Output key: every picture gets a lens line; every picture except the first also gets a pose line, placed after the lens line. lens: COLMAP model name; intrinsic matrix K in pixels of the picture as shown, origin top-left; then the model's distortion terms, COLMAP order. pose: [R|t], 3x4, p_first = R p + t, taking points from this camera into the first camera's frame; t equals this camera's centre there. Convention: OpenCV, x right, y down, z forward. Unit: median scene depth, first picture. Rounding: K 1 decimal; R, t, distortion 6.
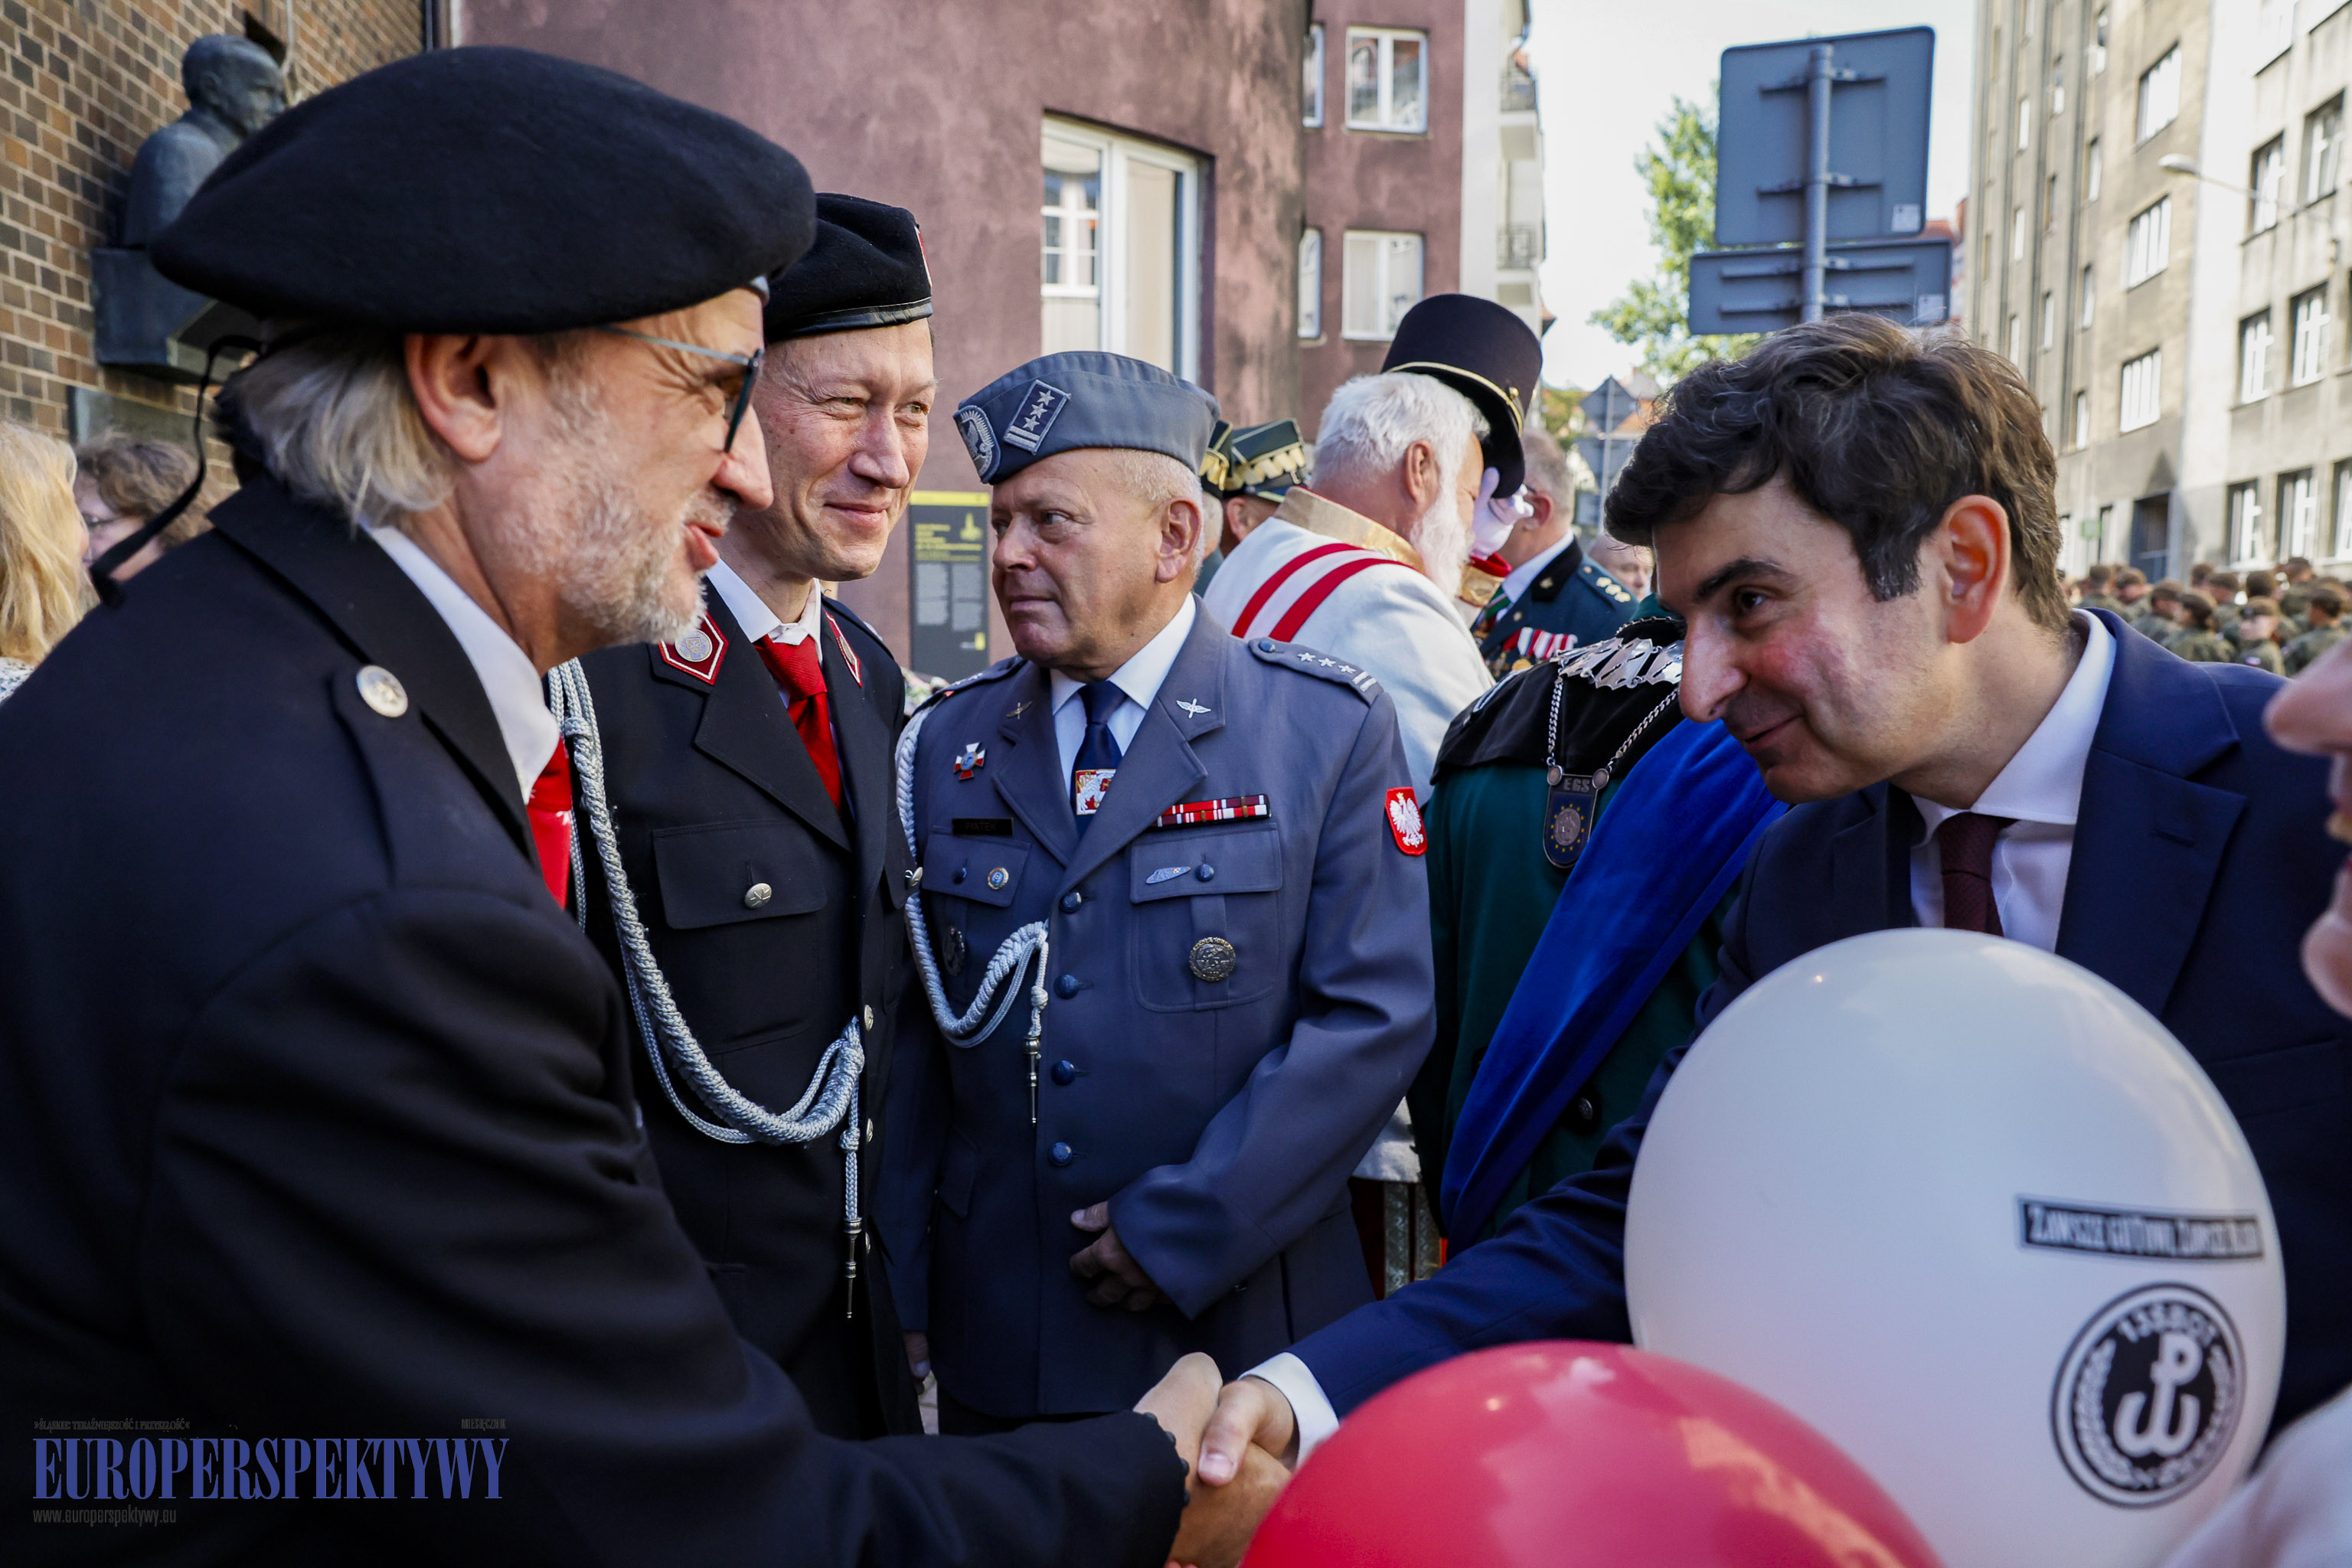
lens RADIAL K [[1608.0, 0, 1172.7], [0, 1608.0, 785.3], [0, 0, 1]] dist [-0.116391, 0.098402]
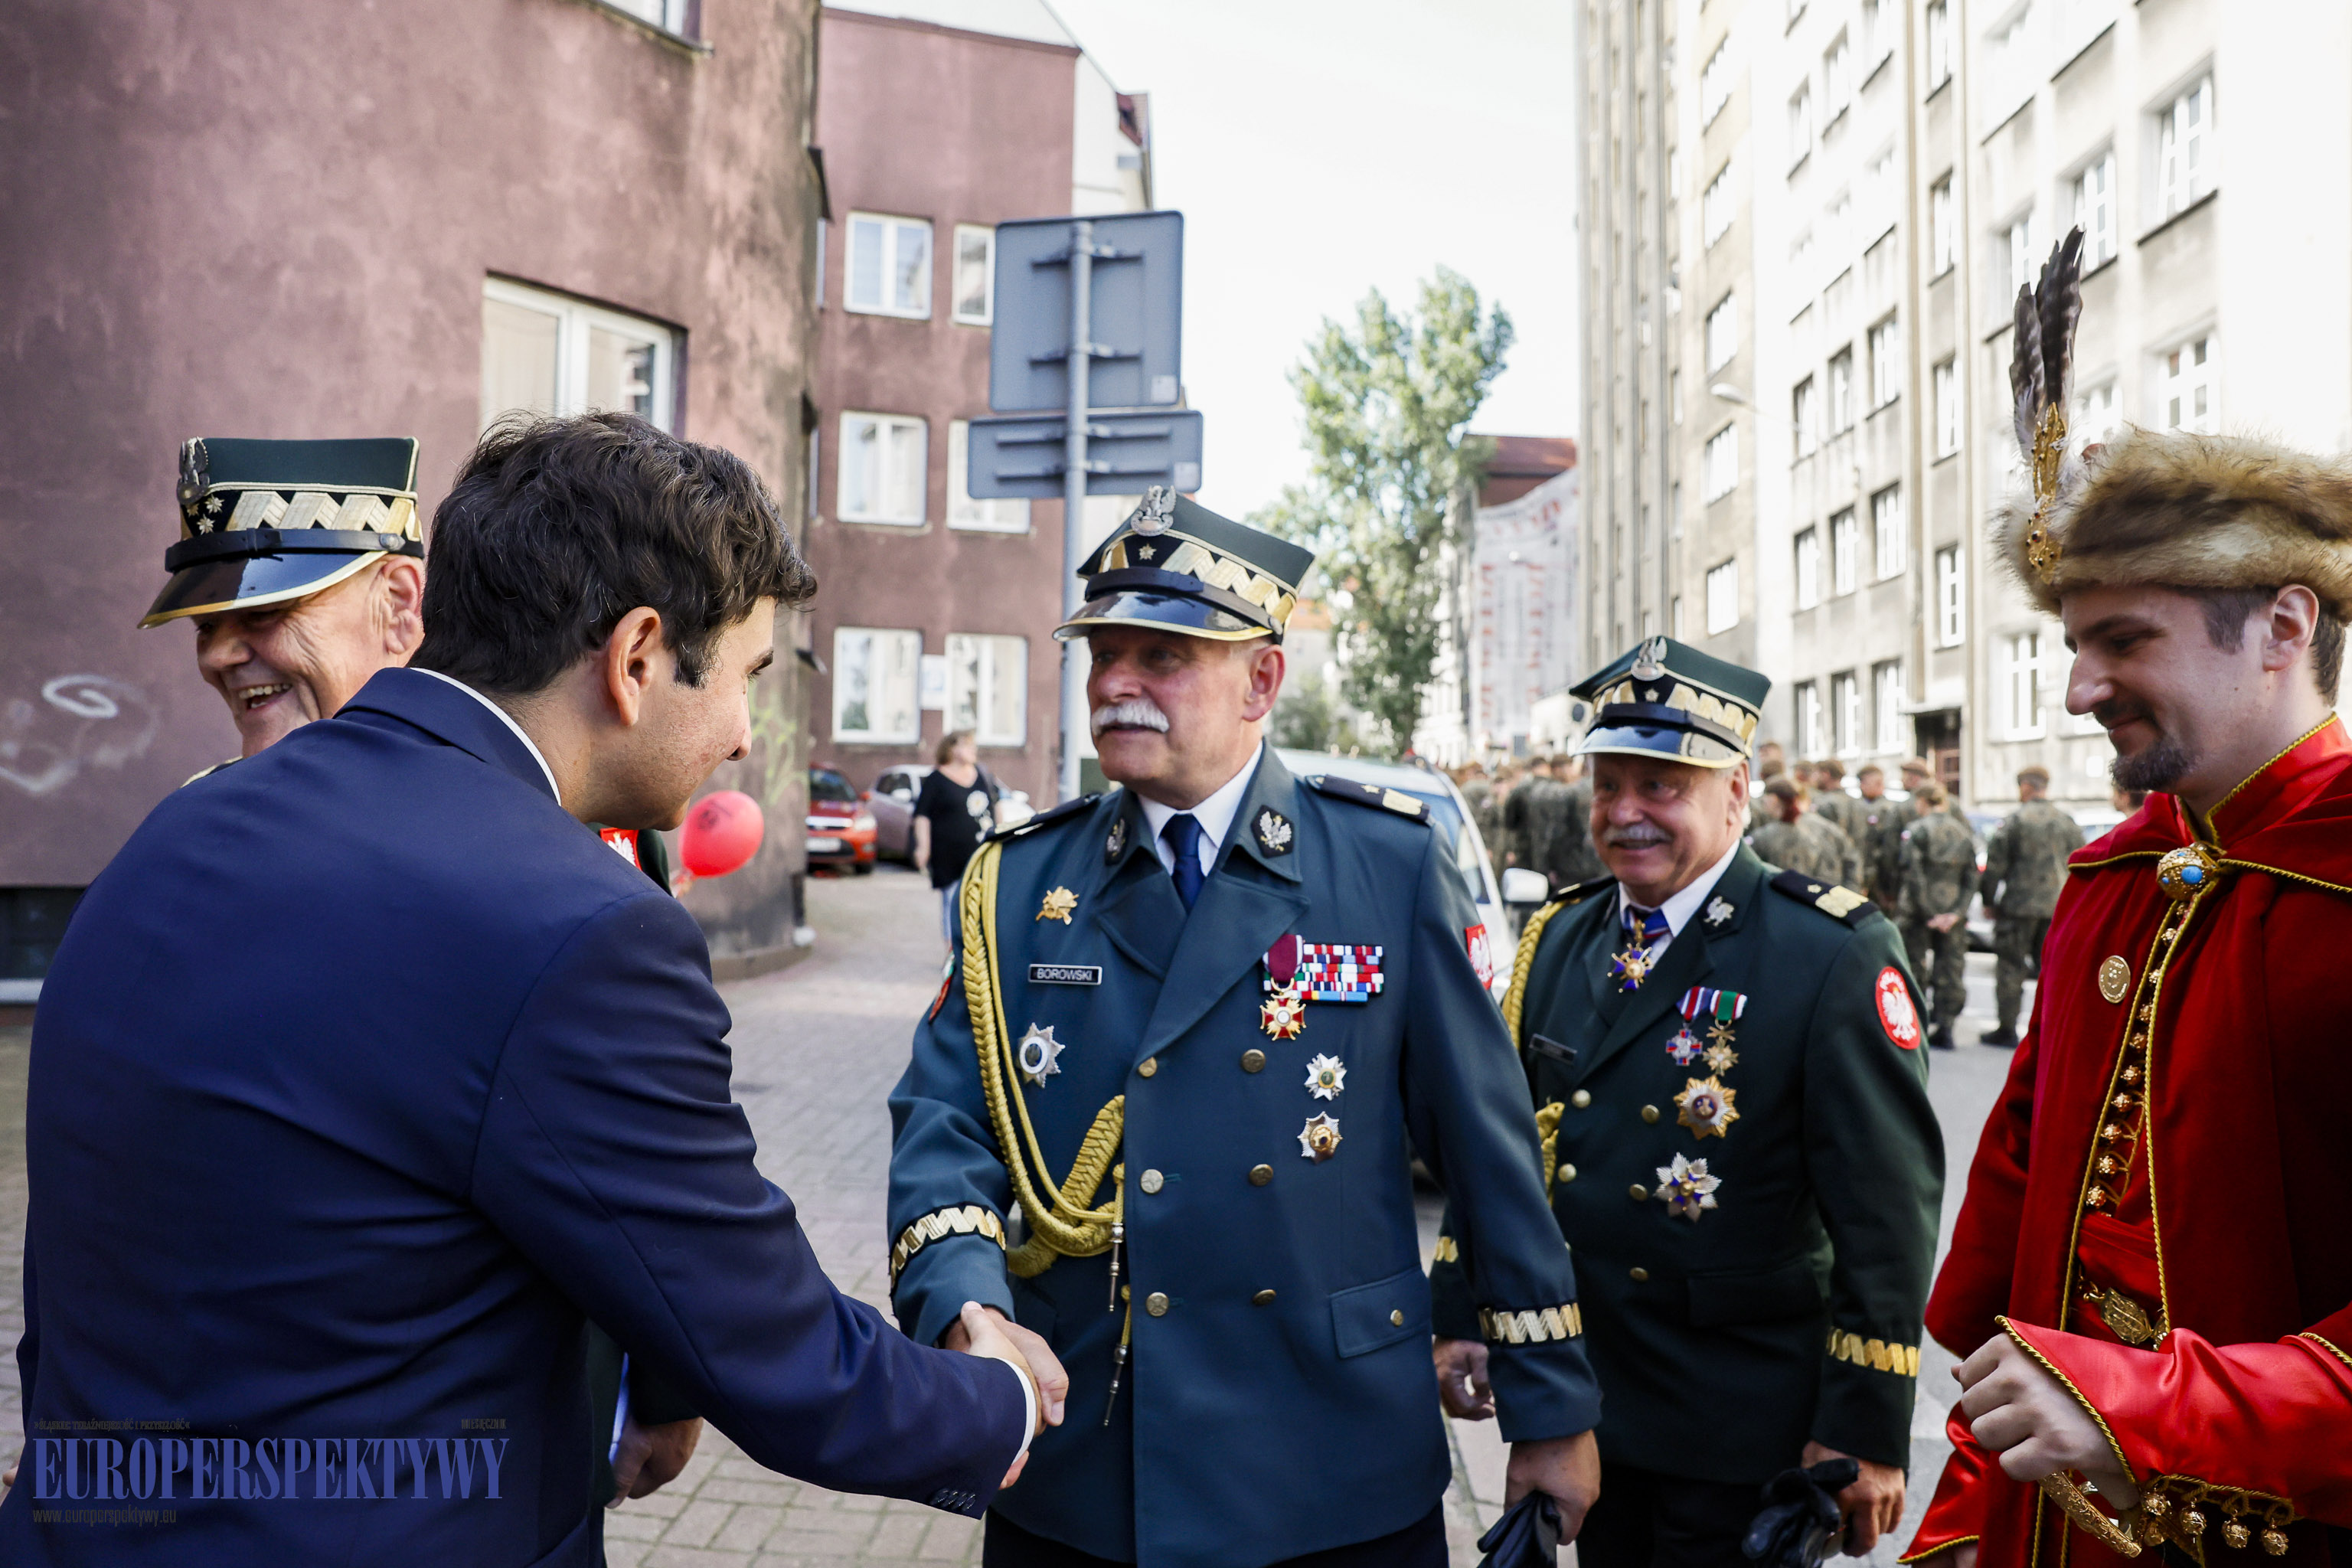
lens RADIAL K [[1640.9, 0, 1169.5], [0, 1640.9, 781.0], [0, 0, 1]] dist [-0.108572, 0.091277]
pose [[0.981710, 0.006825, 0.190260, 0.146267], [0.016714, 0.992409, -0.121839, 0.009484], [-0.189647, 0.122790, 0.974144, 0.000307]]
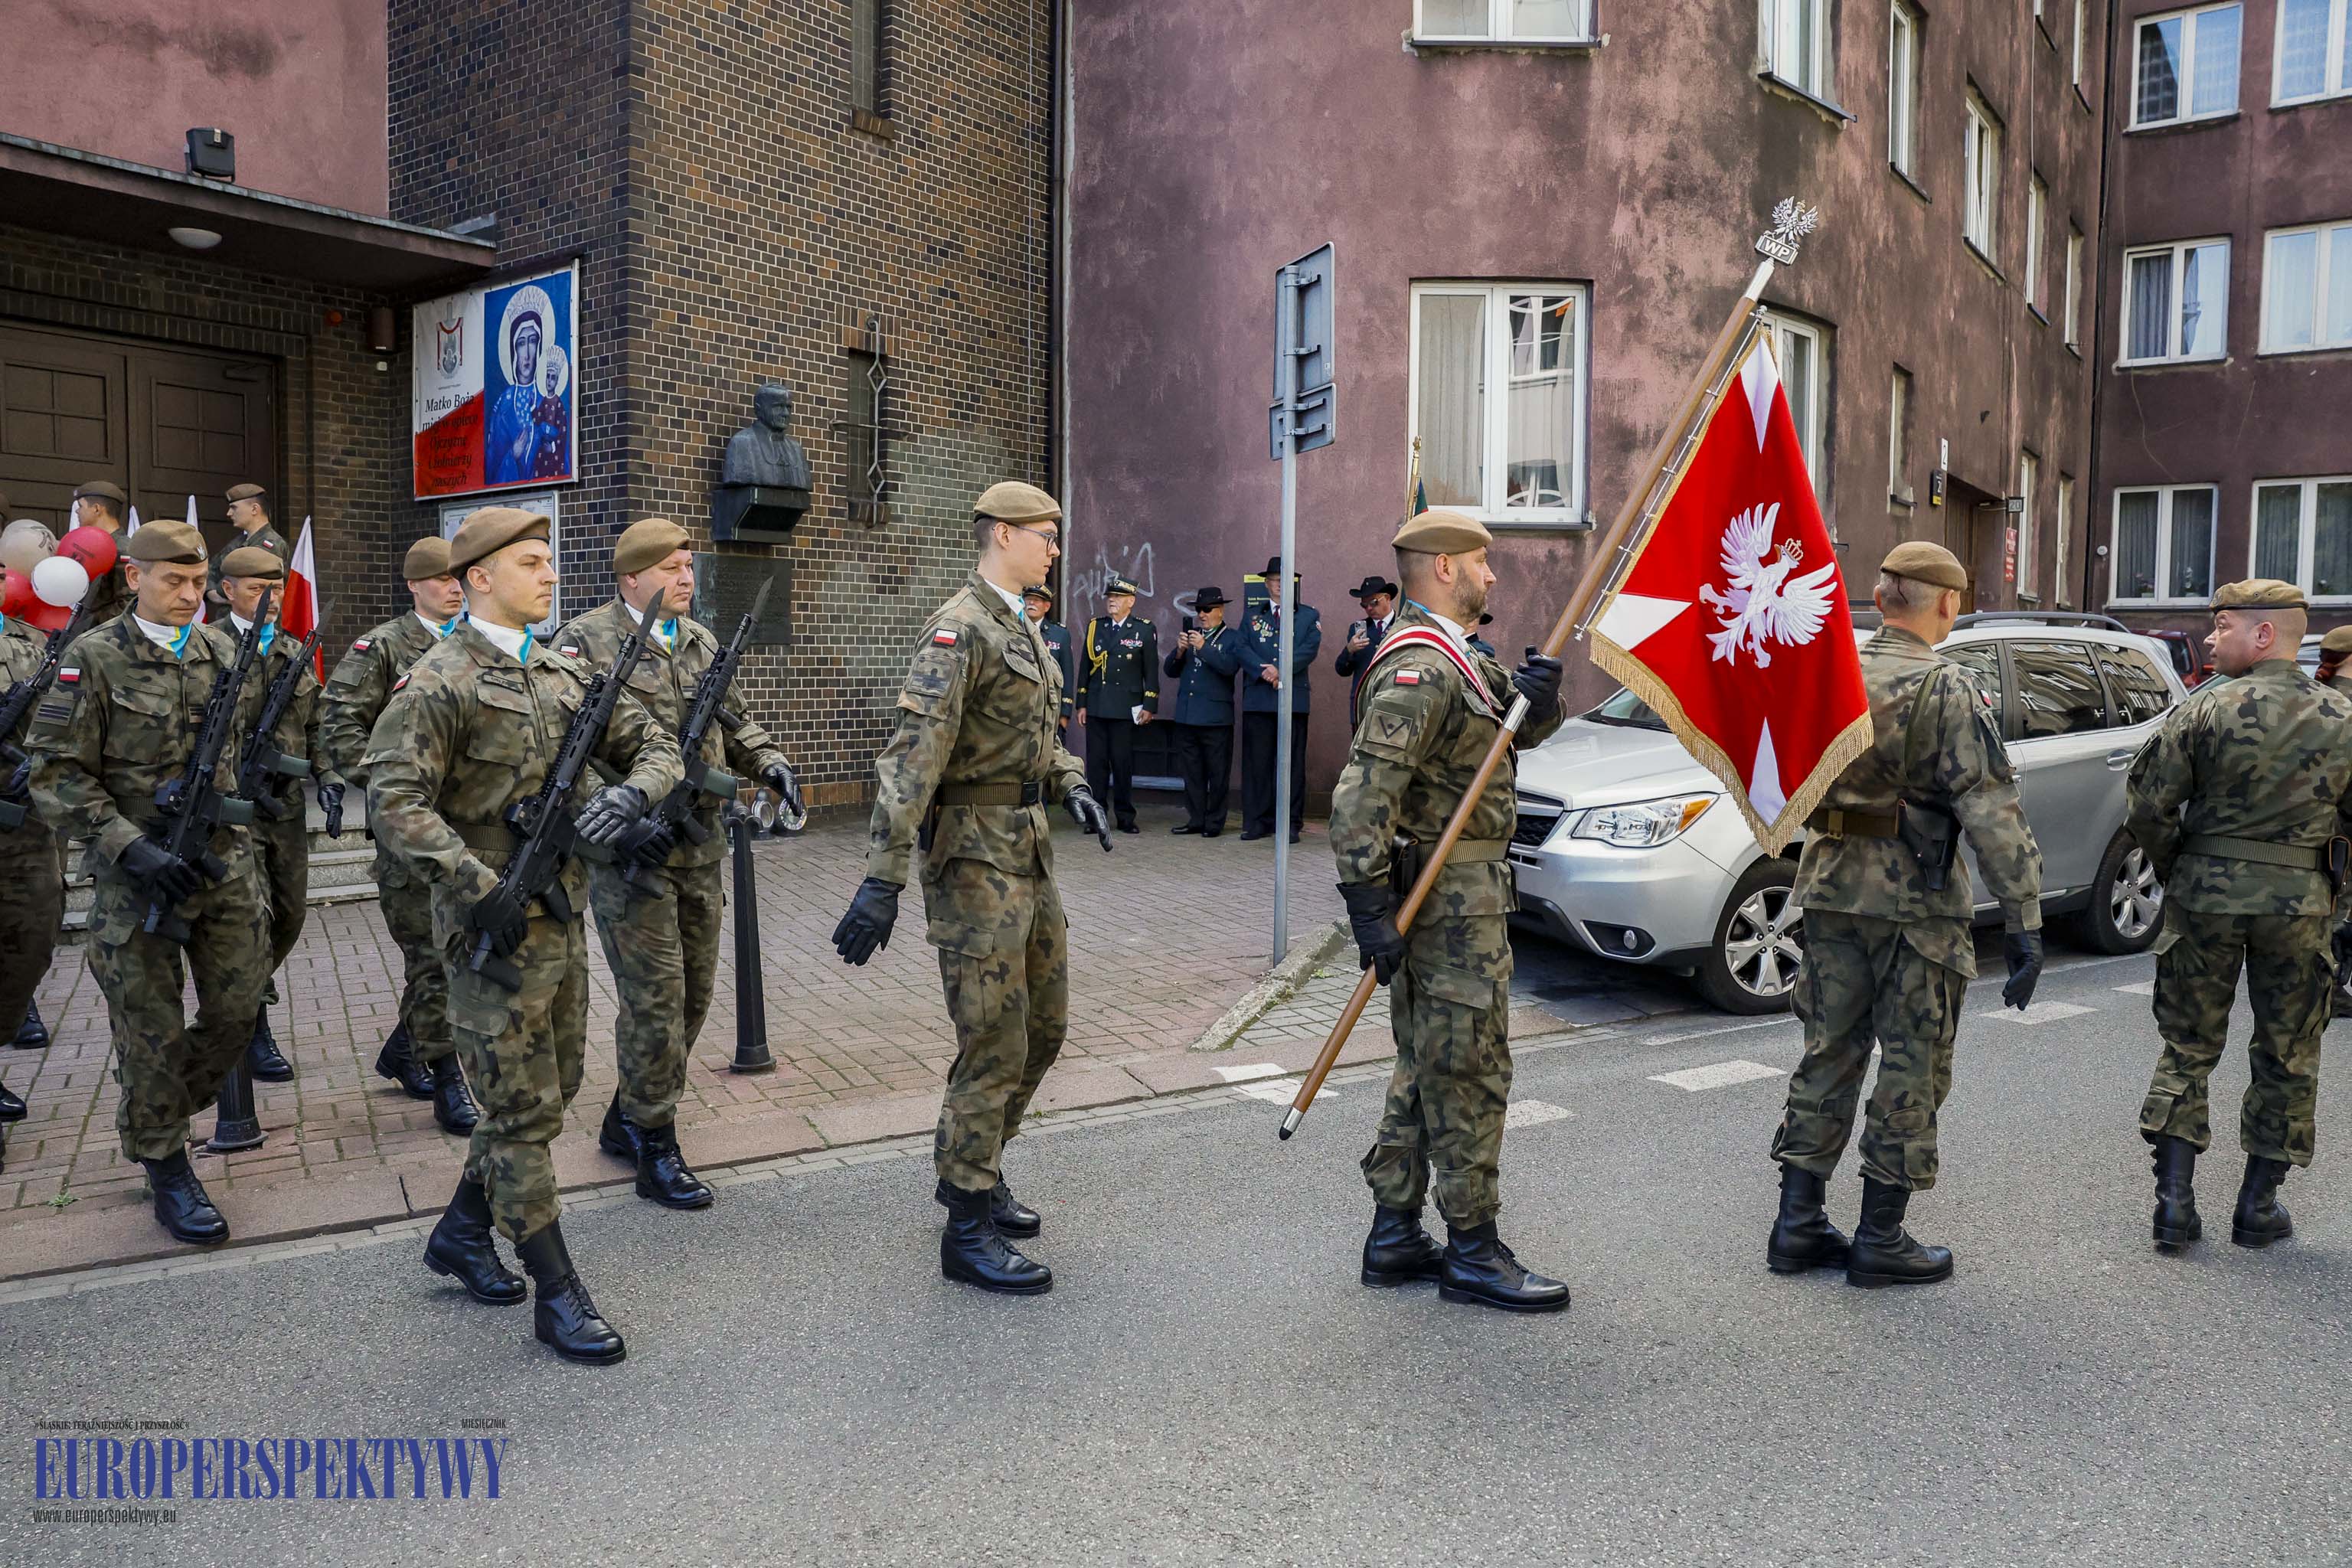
lens RADIAL K [[1677.3, 0, 1176.0], [0, 1677.3, 784.0], [0, 0, 1]] dist [-0.114205, 0.099386]
pose [[0.698827, 0.045734, -0.713827, 0.800237], [-0.078488, 0.996831, -0.012972, 0.027655], [0.710972, 0.065092, 0.700202, -0.087125]]
